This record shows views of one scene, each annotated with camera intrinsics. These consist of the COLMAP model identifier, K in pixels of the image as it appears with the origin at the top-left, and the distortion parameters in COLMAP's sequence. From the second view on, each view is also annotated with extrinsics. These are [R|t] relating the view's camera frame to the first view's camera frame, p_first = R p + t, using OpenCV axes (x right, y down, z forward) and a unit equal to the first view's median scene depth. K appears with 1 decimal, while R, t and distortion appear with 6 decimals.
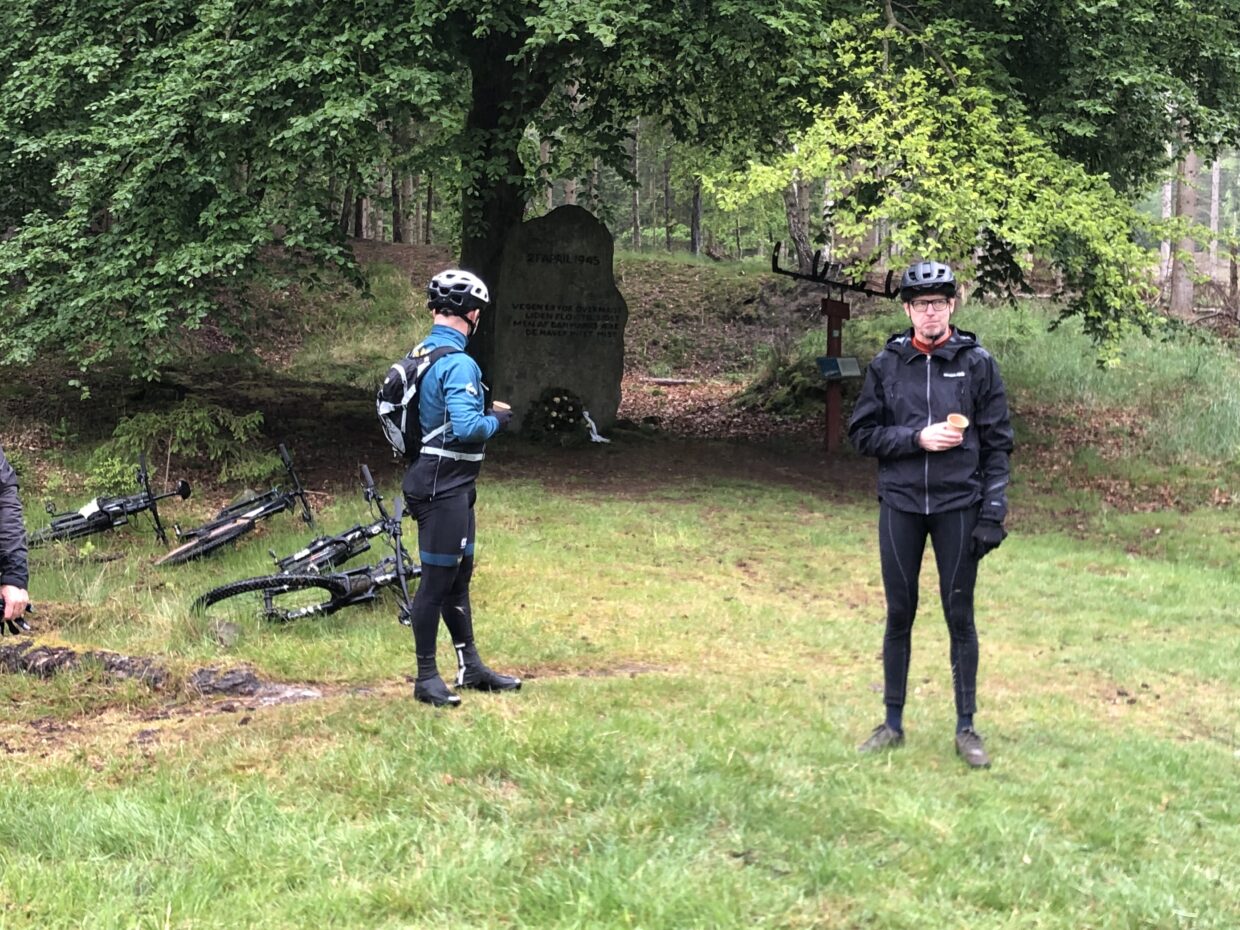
lens RADIAL K [[1974.4, 0, 621.8], [0, 1974.4, 465.6], [0, 0, 1]] dist [0.022863, 0.000000]
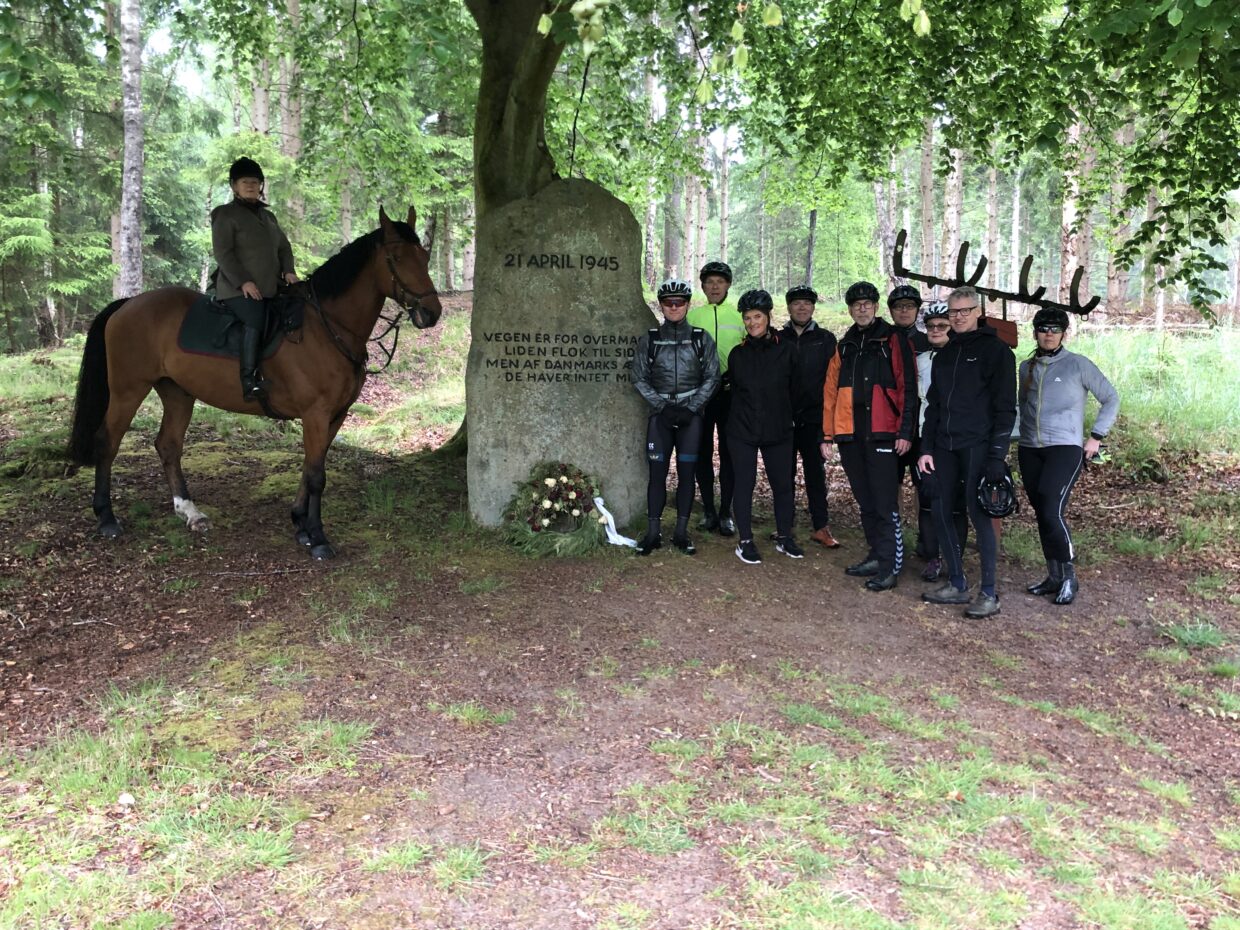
lens RADIAL K [[1113.7, 0, 616.5], [0, 1113.7, 463.6], [0, 0, 1]] dist [0.011712, 0.001556]
pose [[0.990479, -0.003986, -0.137605, 0.037064], [0.006382, 0.999836, 0.016976, -0.044103], [0.137515, -0.017693, 0.990342, 0.629612]]
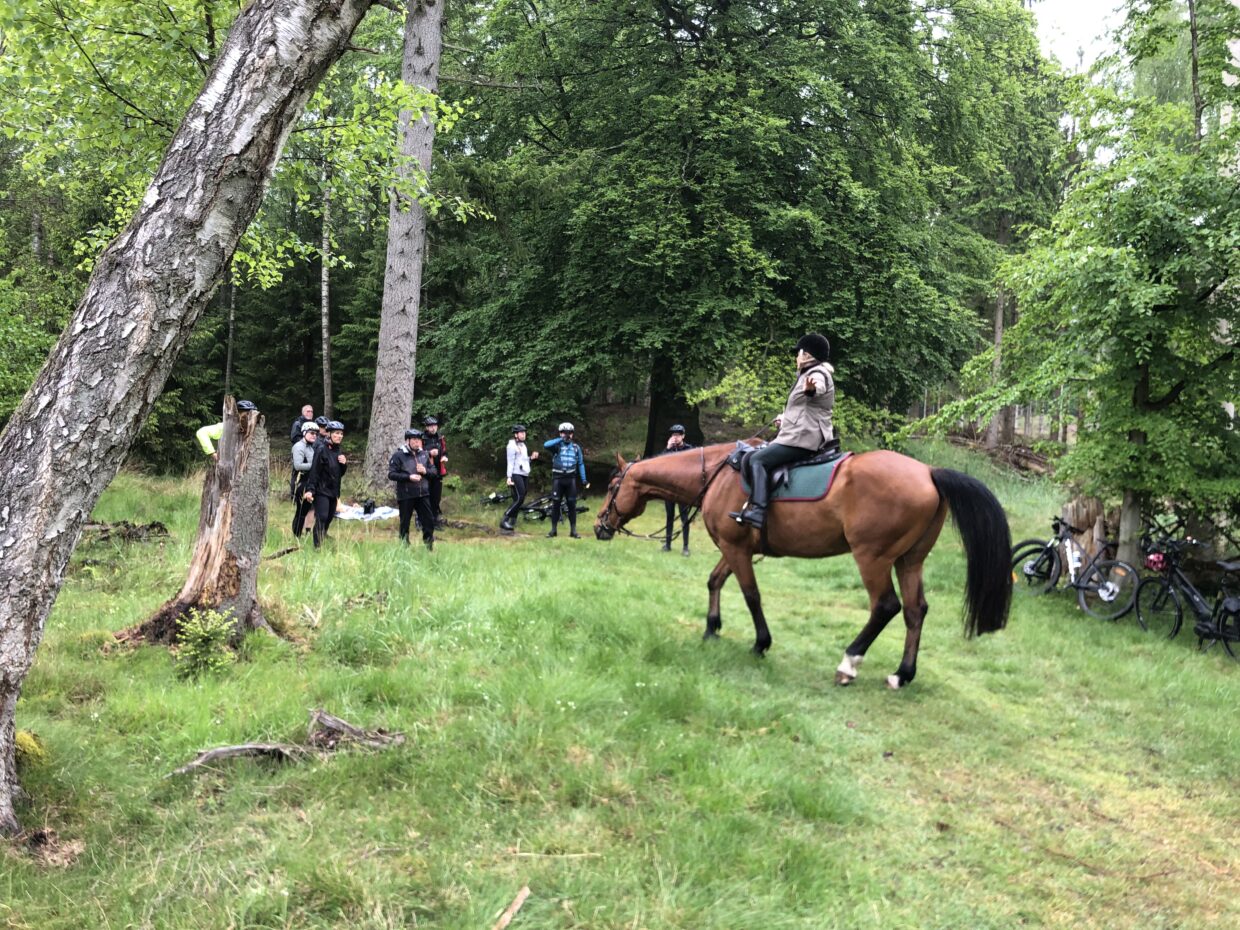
lens RADIAL K [[1018.3, 0, 619.1], [0, 1018.3, 465.1], [0, 0, 1]] dist [0.014268, -0.014153]
pose [[0.980601, 0.035769, -0.192724, 0.301828], [-0.044616, 0.998131, -0.041764, 0.042303], [0.190870, 0.049552, 0.980364, -0.686580]]
